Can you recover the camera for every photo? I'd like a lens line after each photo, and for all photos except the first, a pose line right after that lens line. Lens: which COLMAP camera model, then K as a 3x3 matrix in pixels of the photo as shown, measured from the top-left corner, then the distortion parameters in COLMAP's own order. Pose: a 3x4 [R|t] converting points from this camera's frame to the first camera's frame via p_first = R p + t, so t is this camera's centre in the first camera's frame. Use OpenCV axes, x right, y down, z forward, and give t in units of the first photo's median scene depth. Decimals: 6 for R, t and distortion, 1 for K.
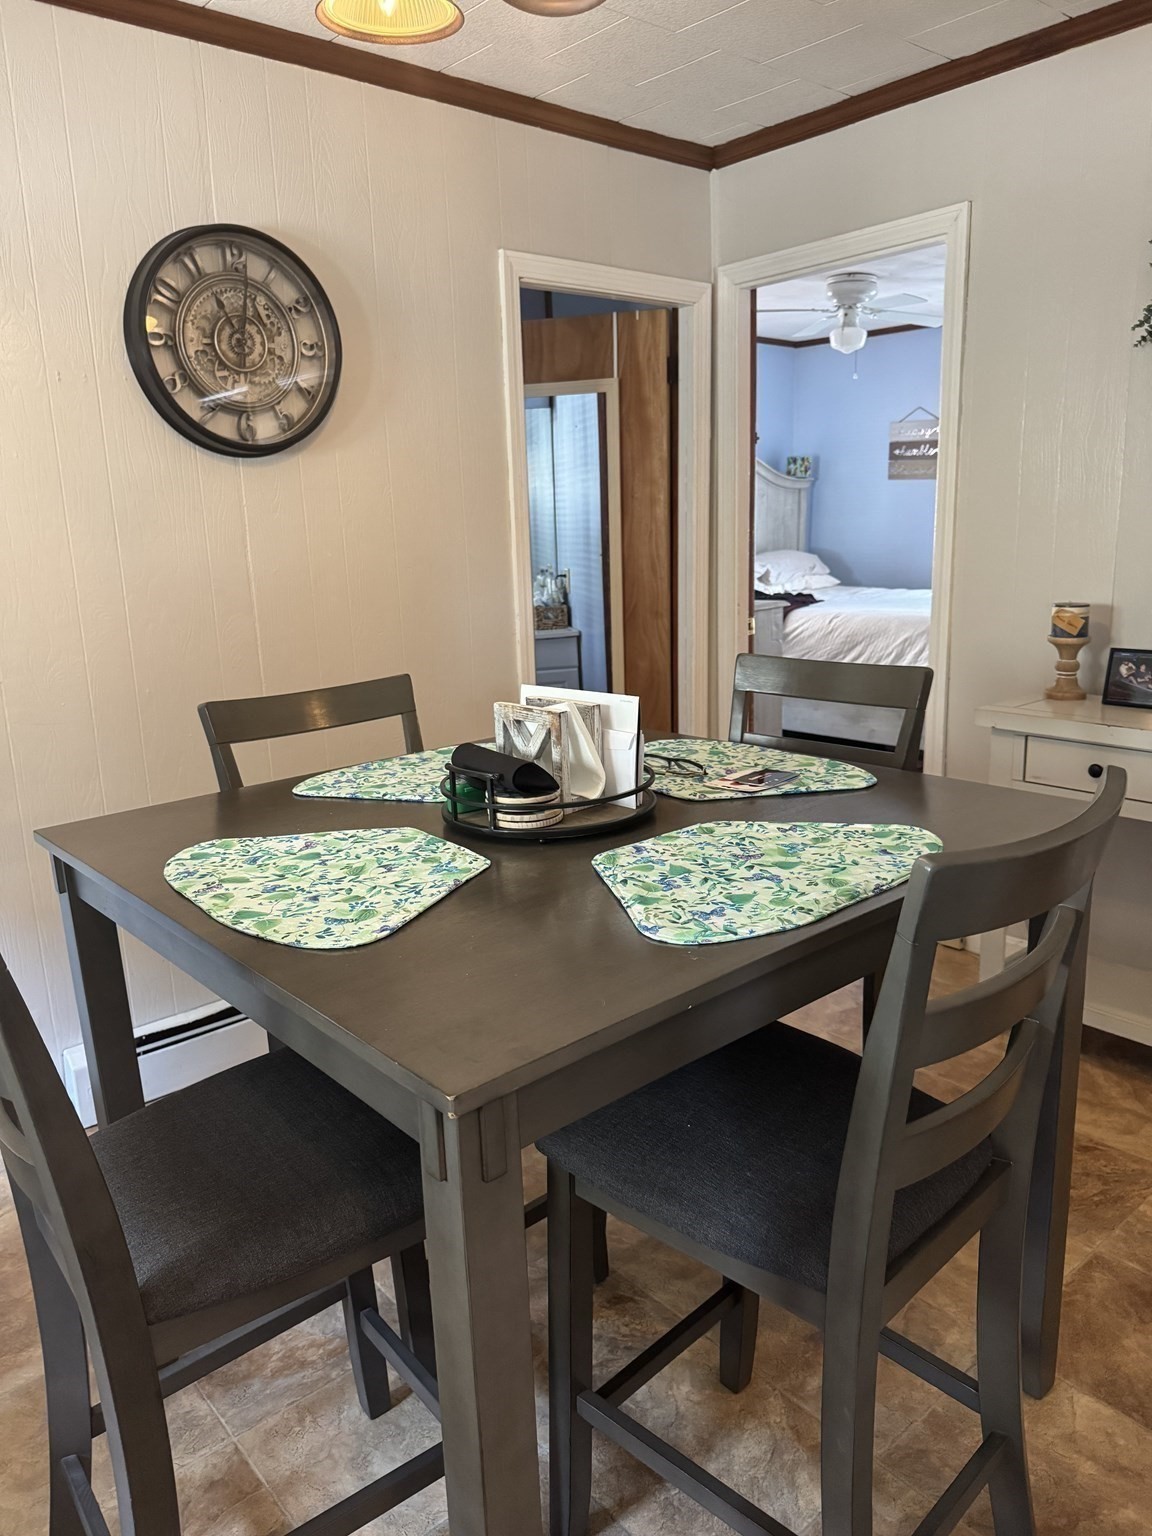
lens RADIAL K [[1086.9, 0, 576.7], [0, 1086.9, 780.5], [0, 0, 1]] dist [0.082514, 0.000606]
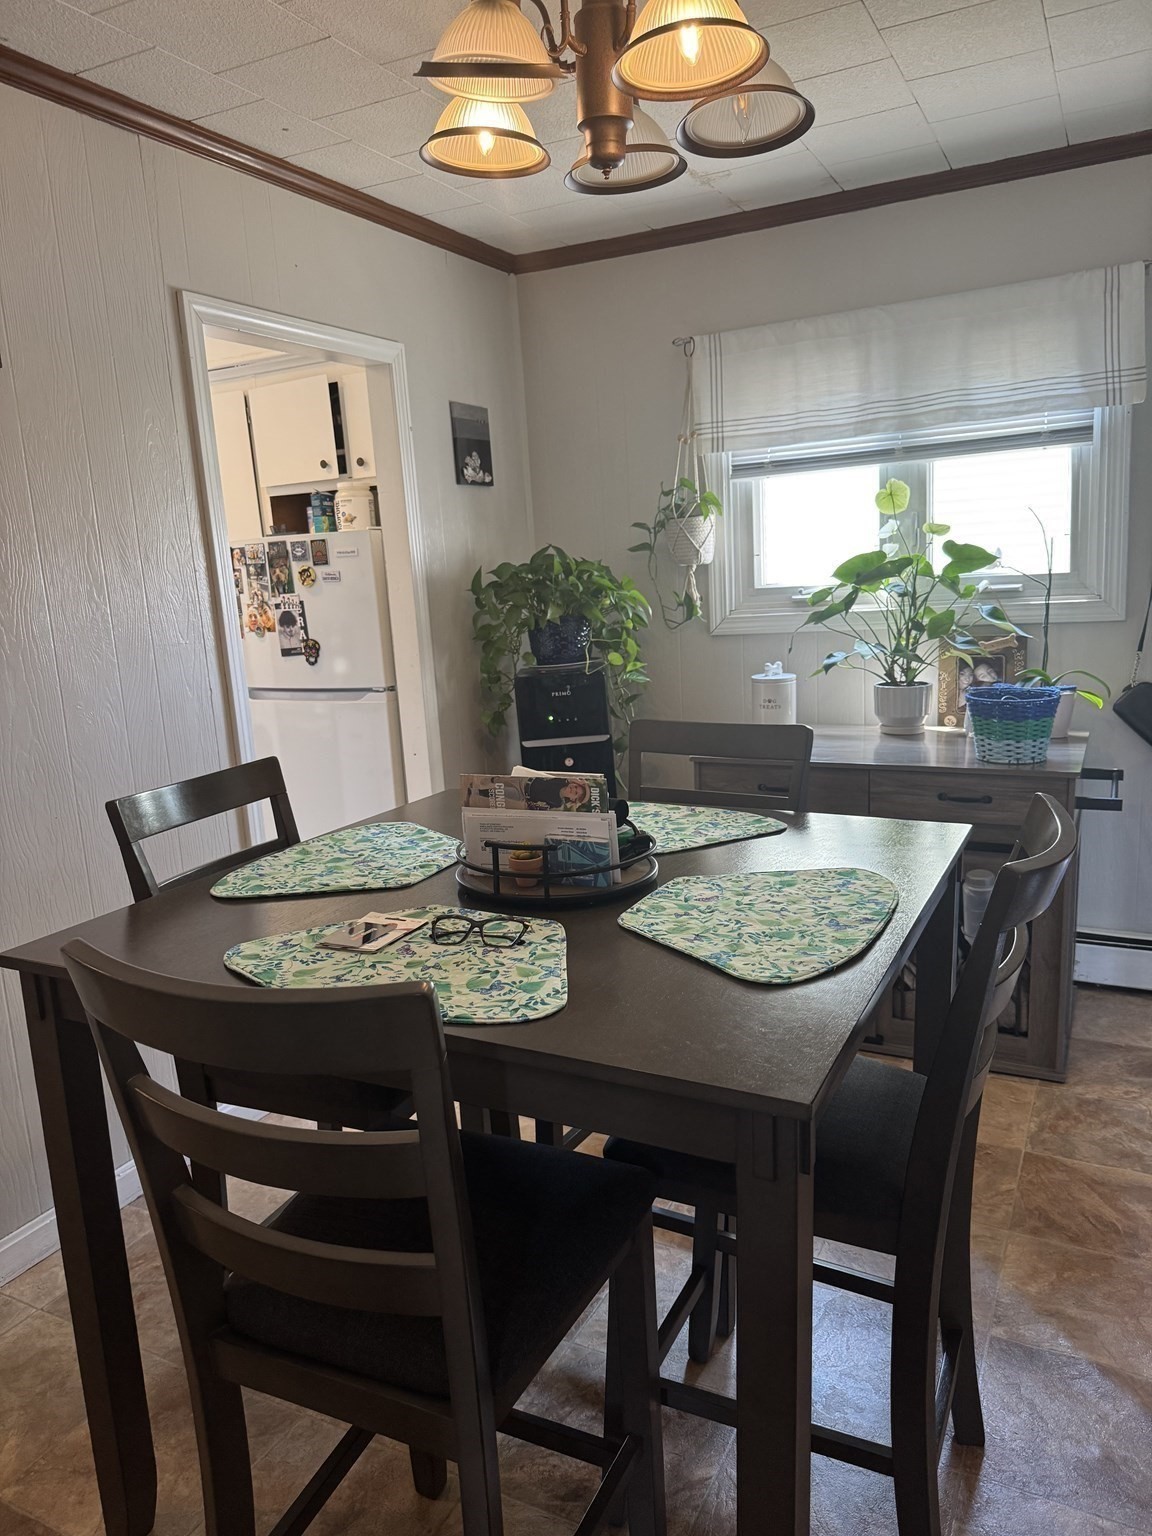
lens RADIAL K [[1086.9, 0, 574.2], [0, 1086.9, 768.4], [0, 0, 1]] dist [0.082514, 0.000606]
pose [[-0.920863, 0.156644, -0.357034, 0.140230], [-0.004803, 0.911114, 0.412127, -0.219569], [0.389856, 0.381228, -0.838259, 0.804841]]
